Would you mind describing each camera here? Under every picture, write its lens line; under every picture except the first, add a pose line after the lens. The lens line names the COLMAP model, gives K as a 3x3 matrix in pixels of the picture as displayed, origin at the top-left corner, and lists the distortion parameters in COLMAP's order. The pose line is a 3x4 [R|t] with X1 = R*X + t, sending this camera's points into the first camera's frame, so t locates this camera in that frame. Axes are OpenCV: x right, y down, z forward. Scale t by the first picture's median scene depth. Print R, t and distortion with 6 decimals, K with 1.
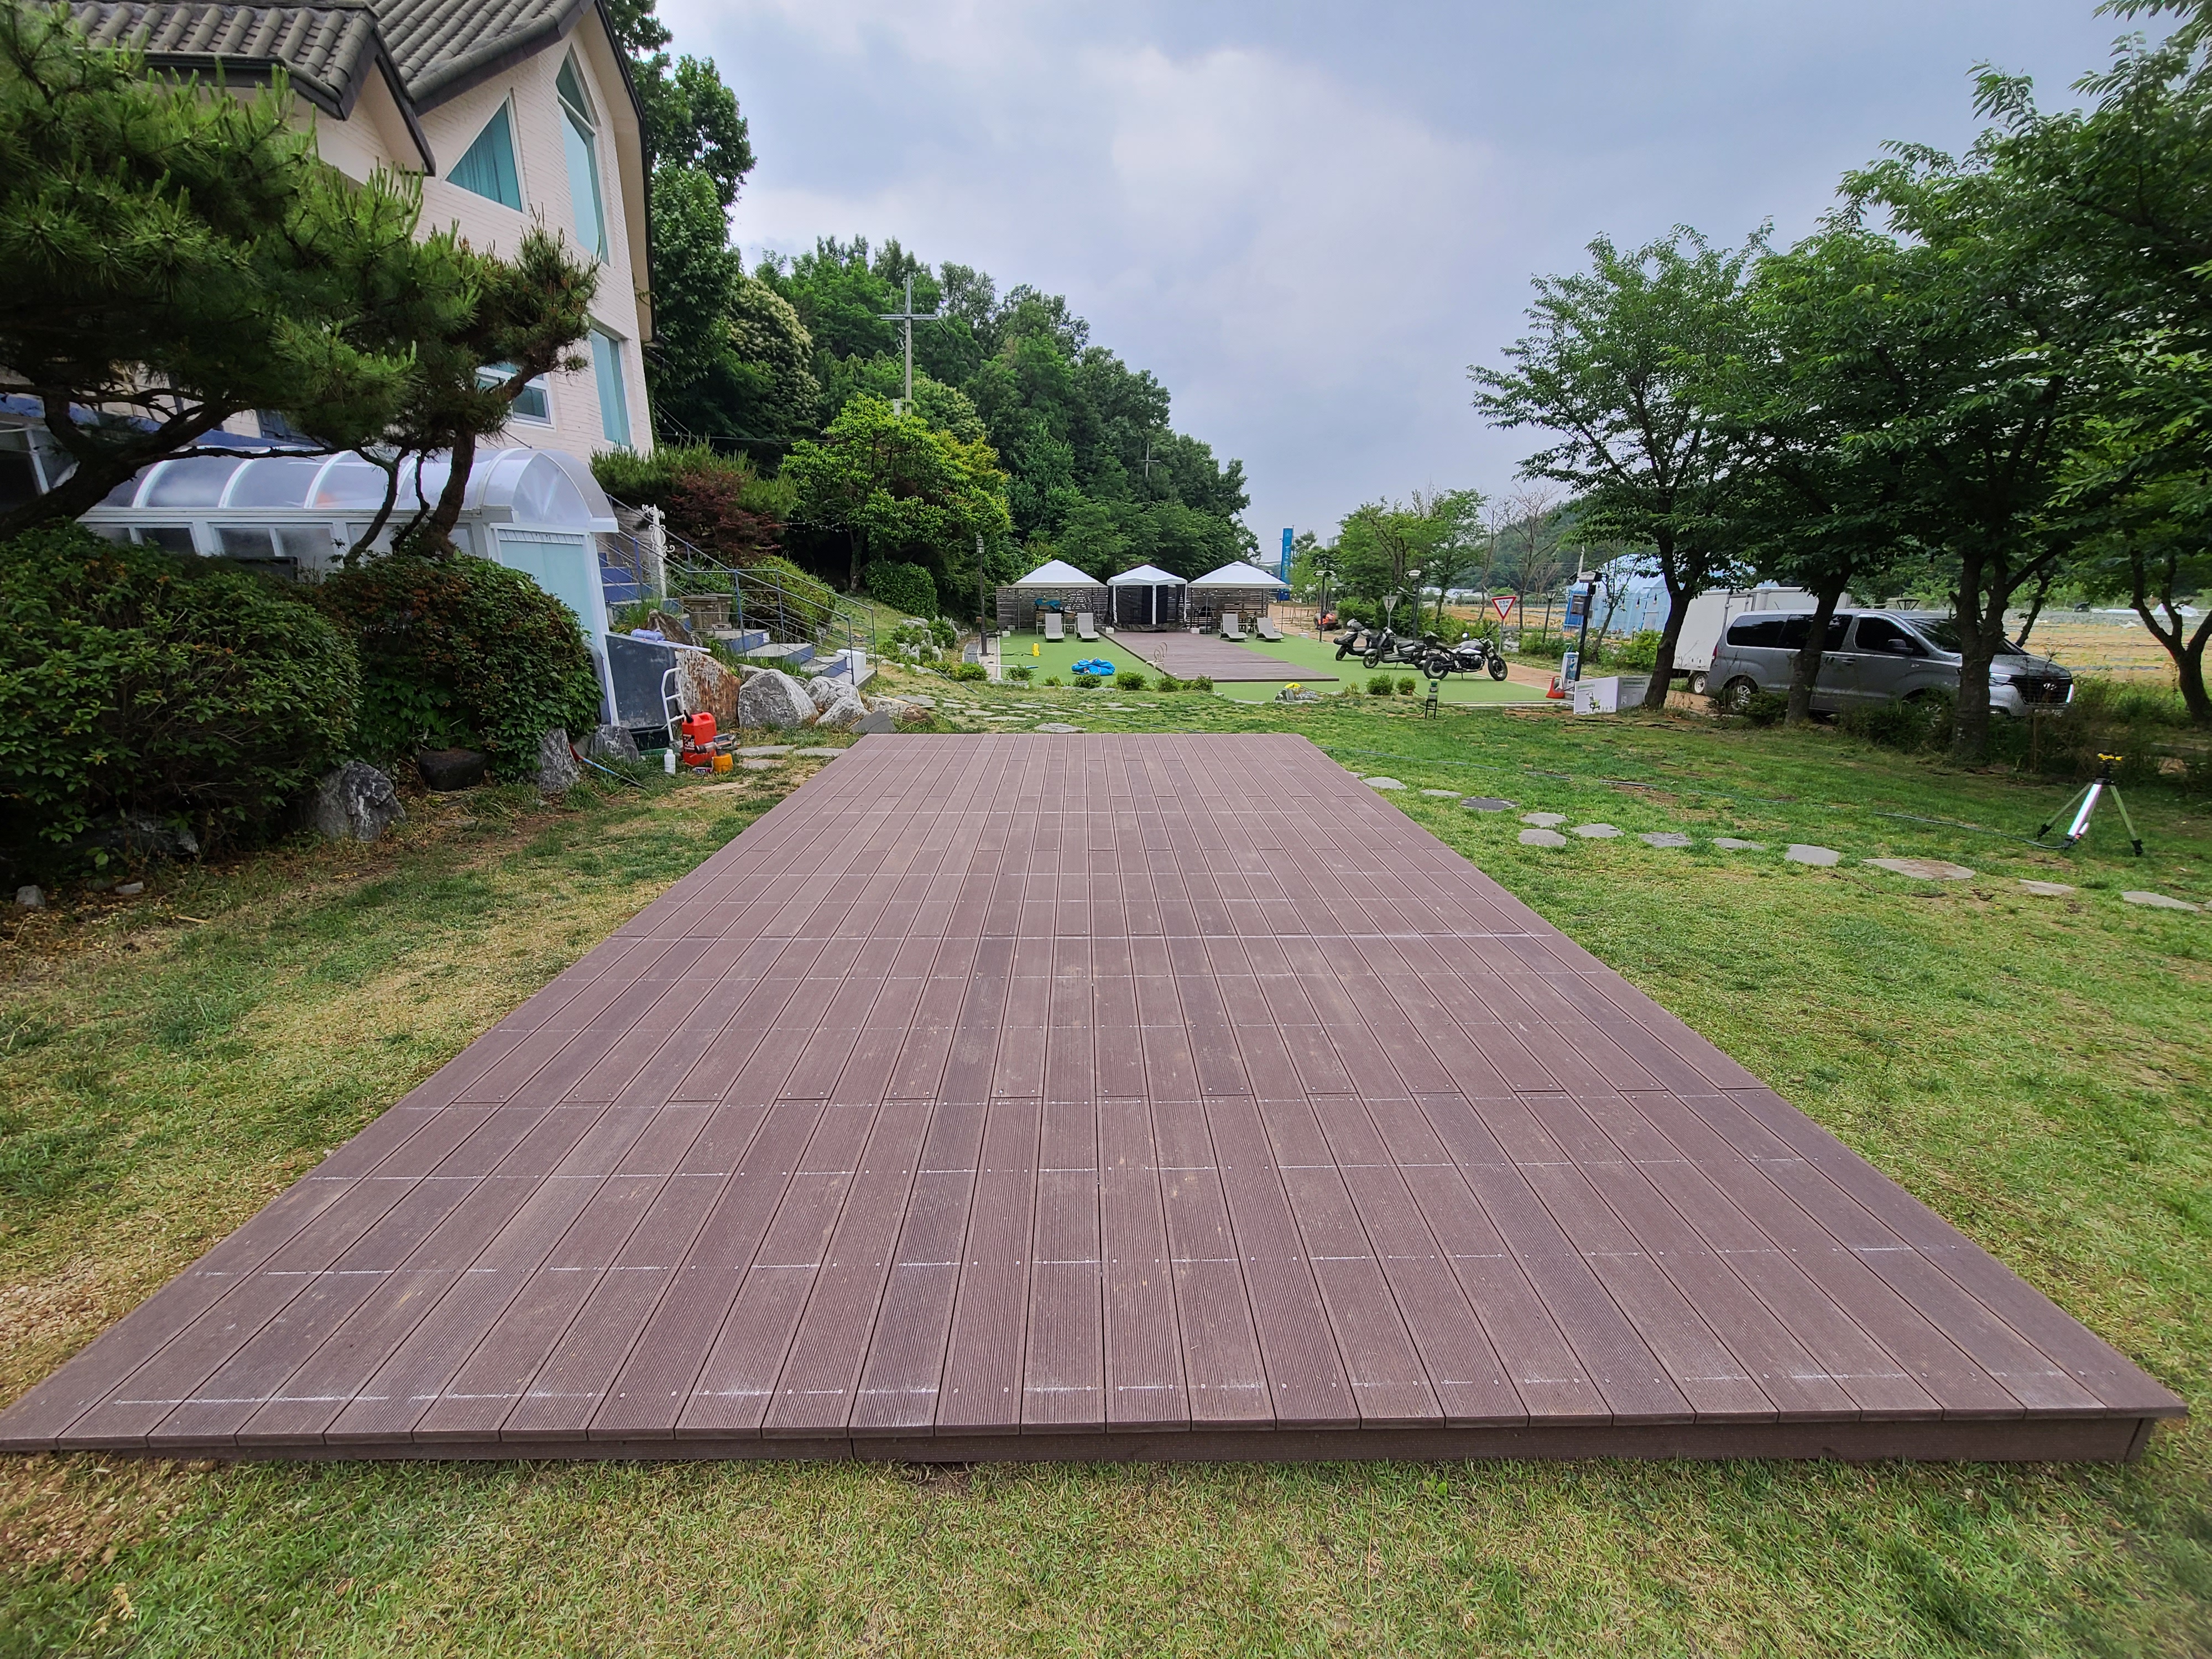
lens RADIAL K [[907.1, 0, 1103.9], [0, 907.1, 839.5], [0, 0, 1]] dist [-0.002584, -0.000834]
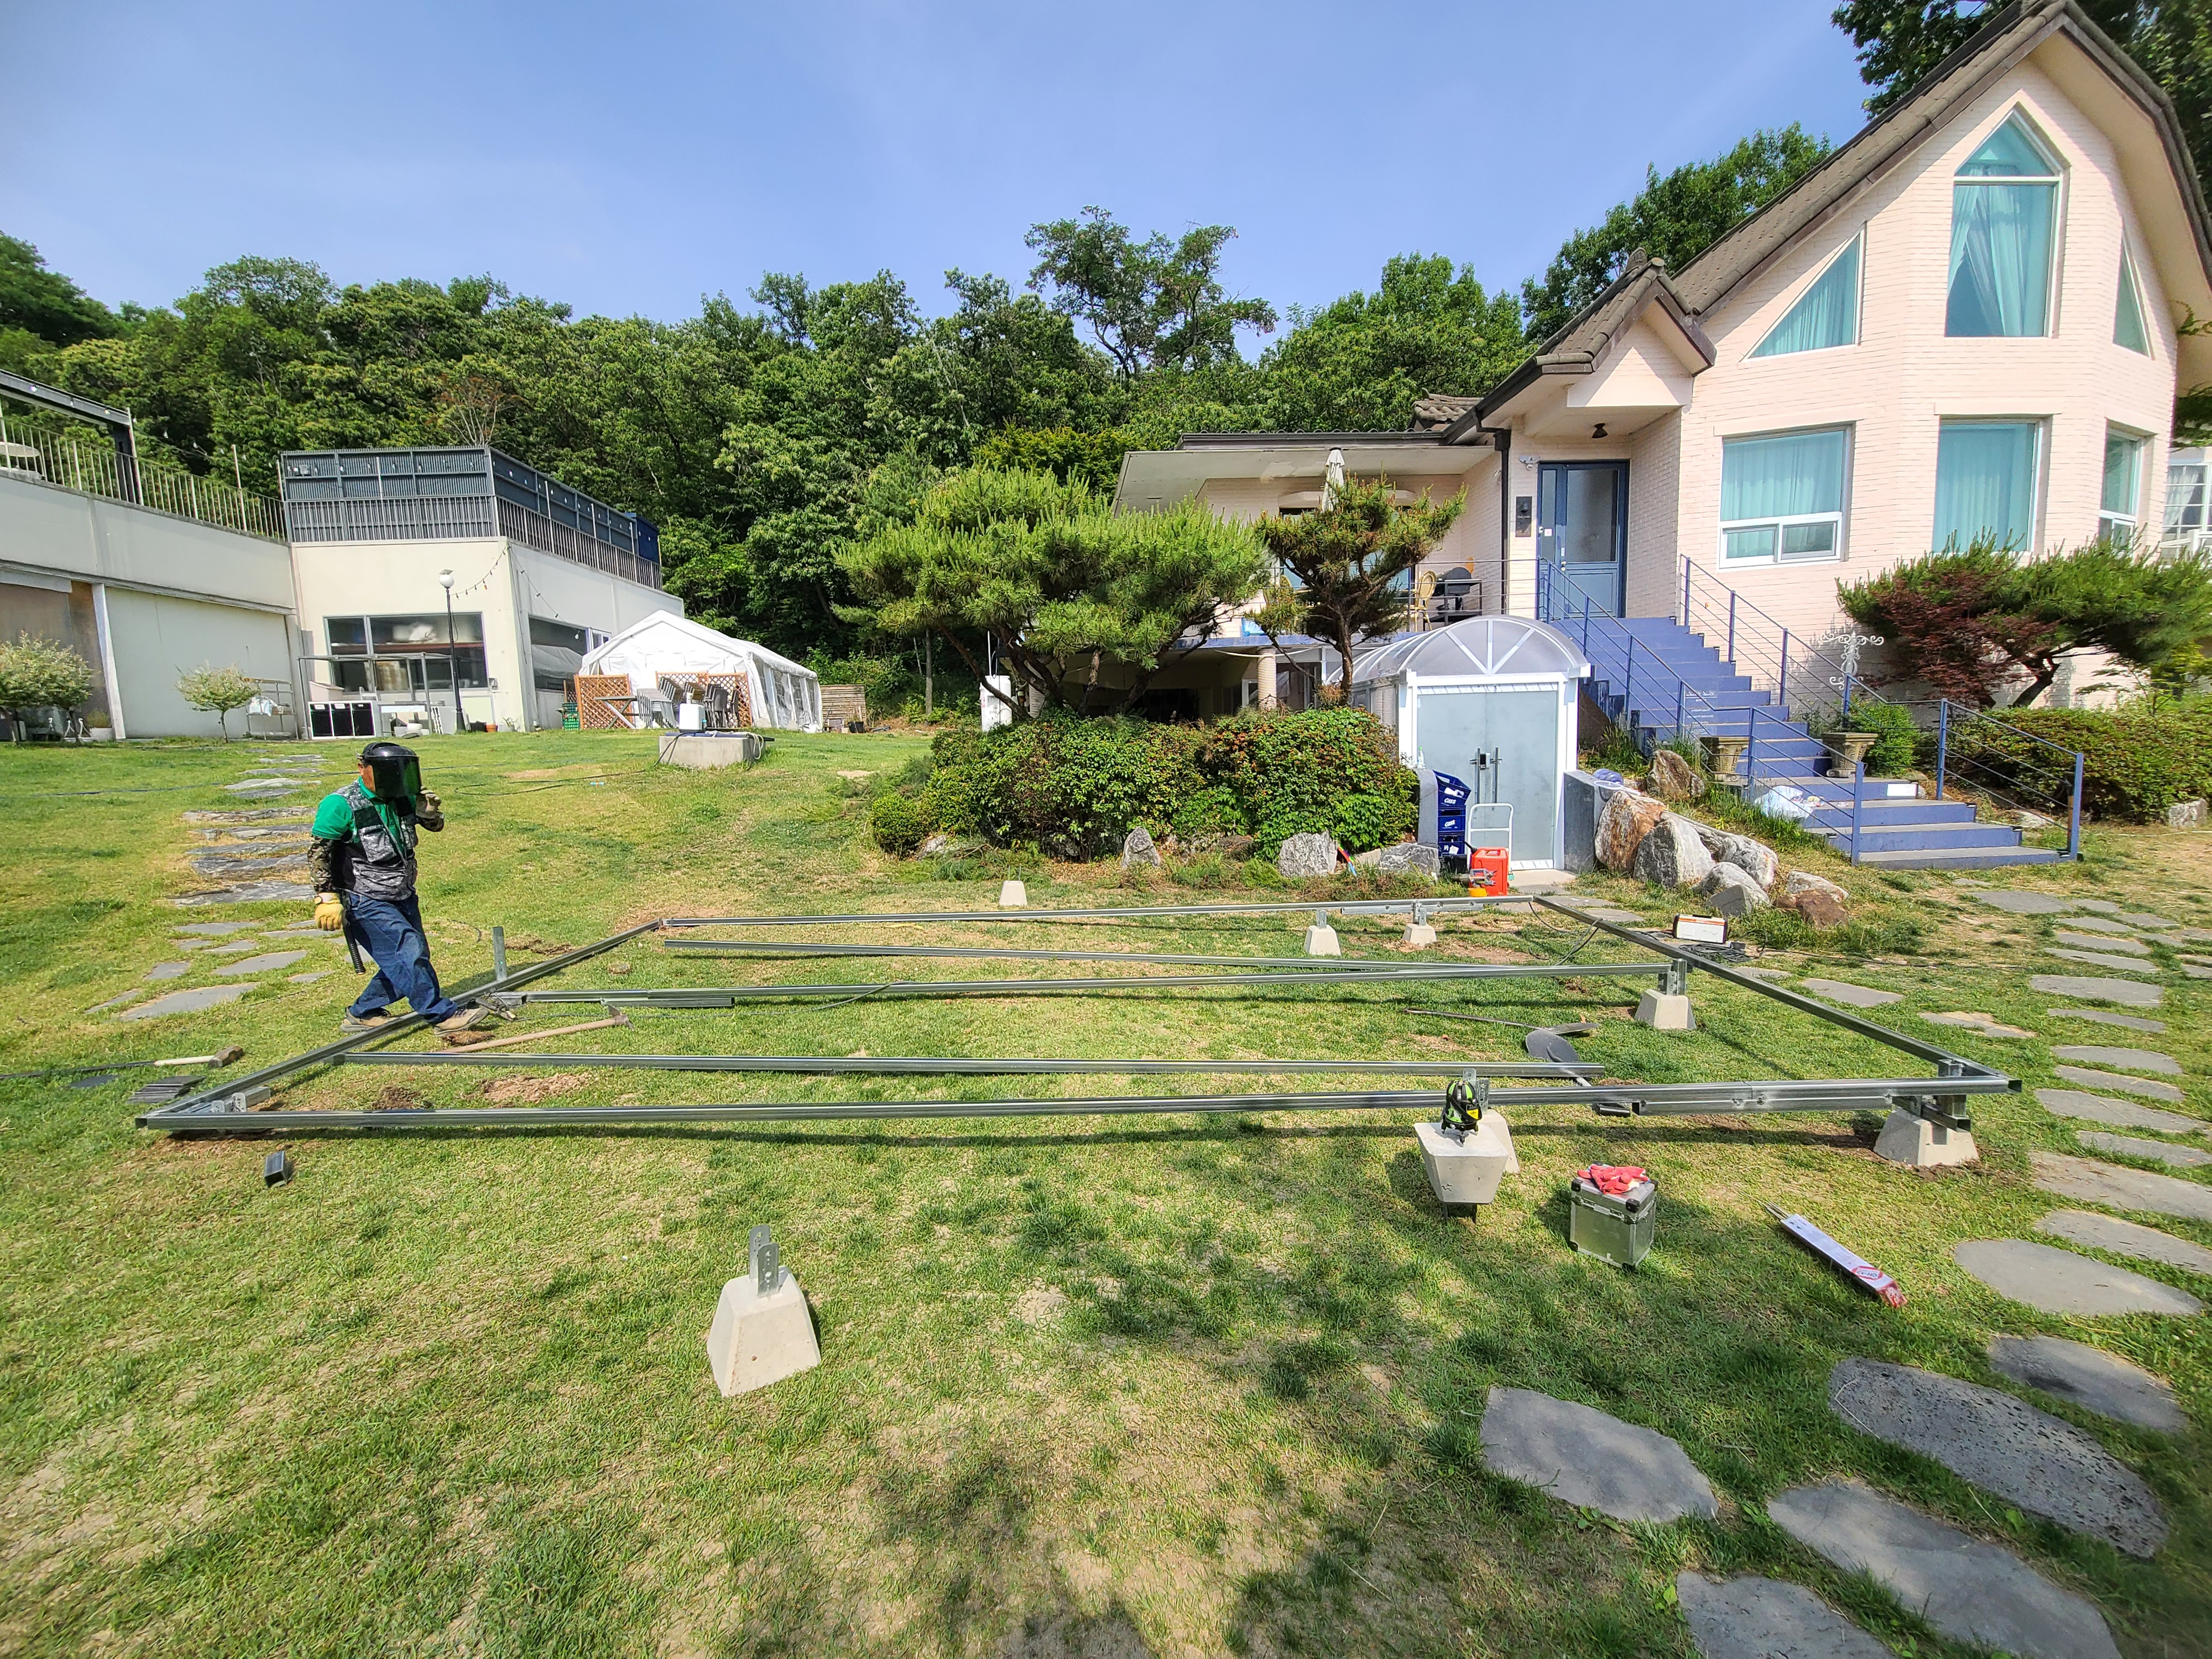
lens RADIAL K [[908.8, 0, 1104.0], [0, 908.8, 839.4], [0, 0, 1]] dist [-0.003254, -0.000685]
pose [[-0.047575, 0.106265, -0.993199, 0.270508], [-0.255567, 0.959934, 0.114948, -0.070099], [0.965620, 0.259297, -0.018511, 0.270188]]
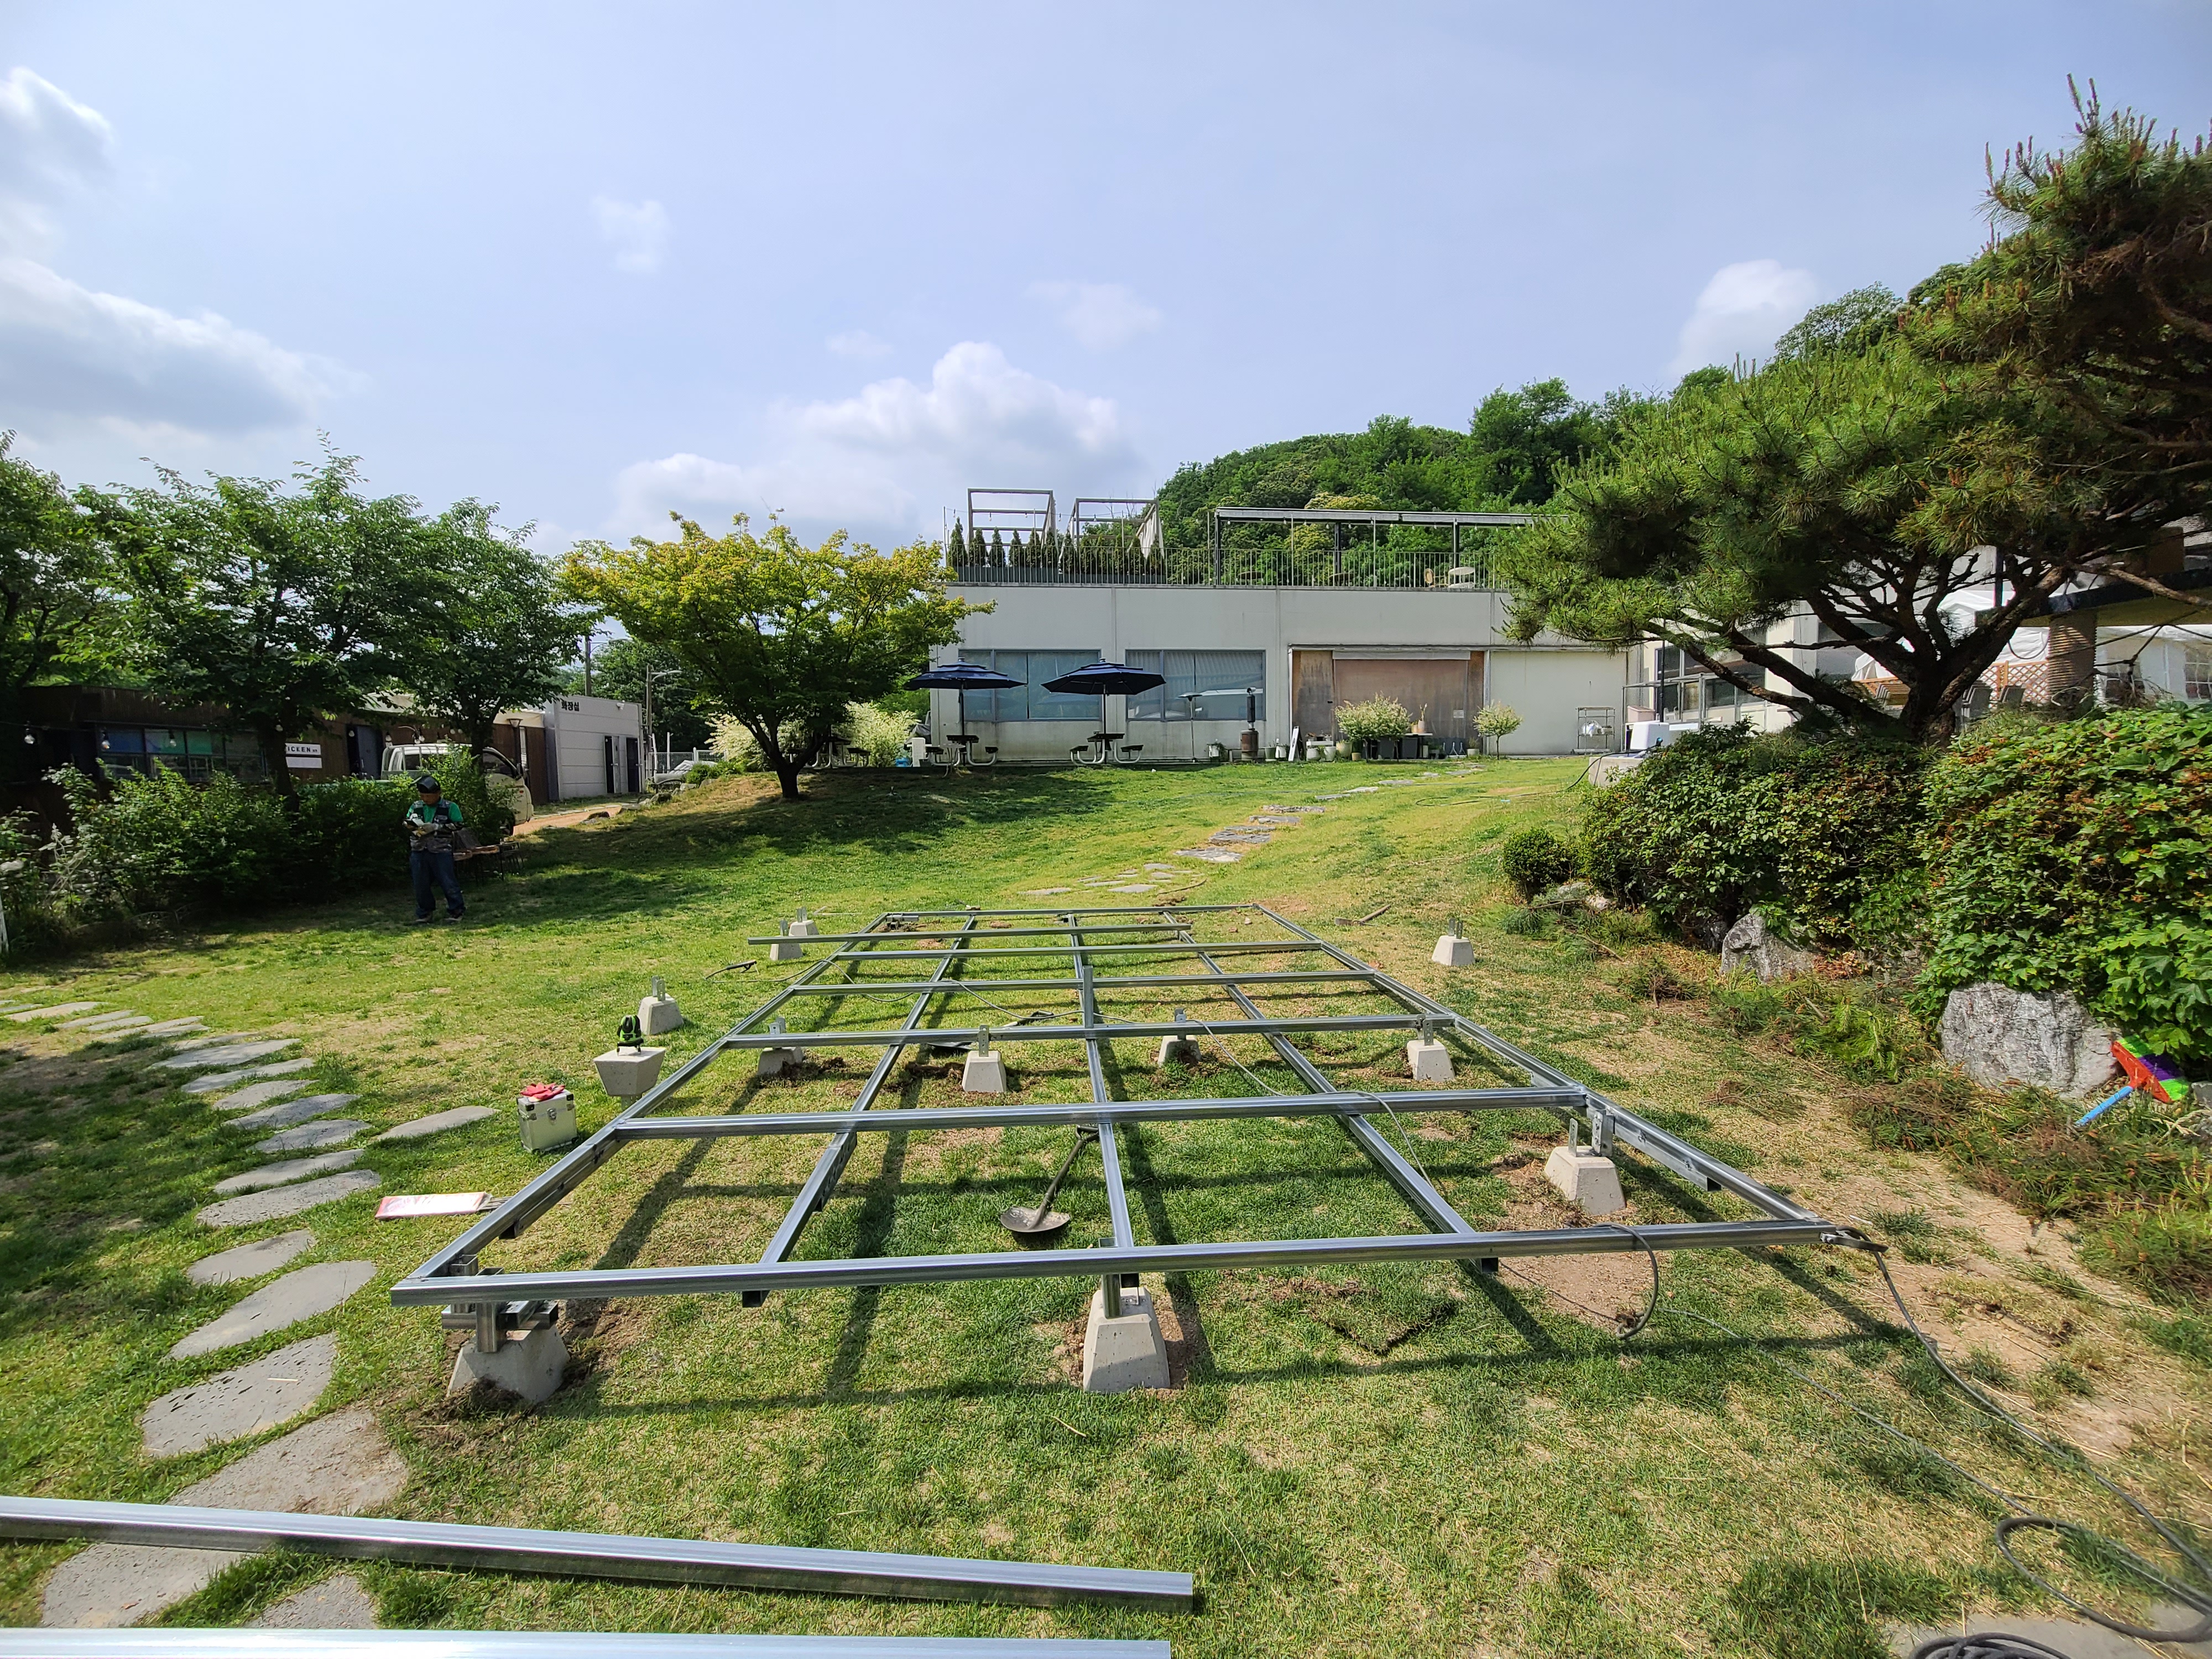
lens RADIAL K [[907.1, 0, 1103.9], [0, 907.1, 839.5], [0, 0, 1]] dist [-0.002584, -0.000834]
pose [[-0.999185, 0.013293, -0.038113, 0.001011], [-0.000536, 0.939770, 0.341807, -0.151599], [0.040361, 0.341549, -0.938997, 0.548180]]
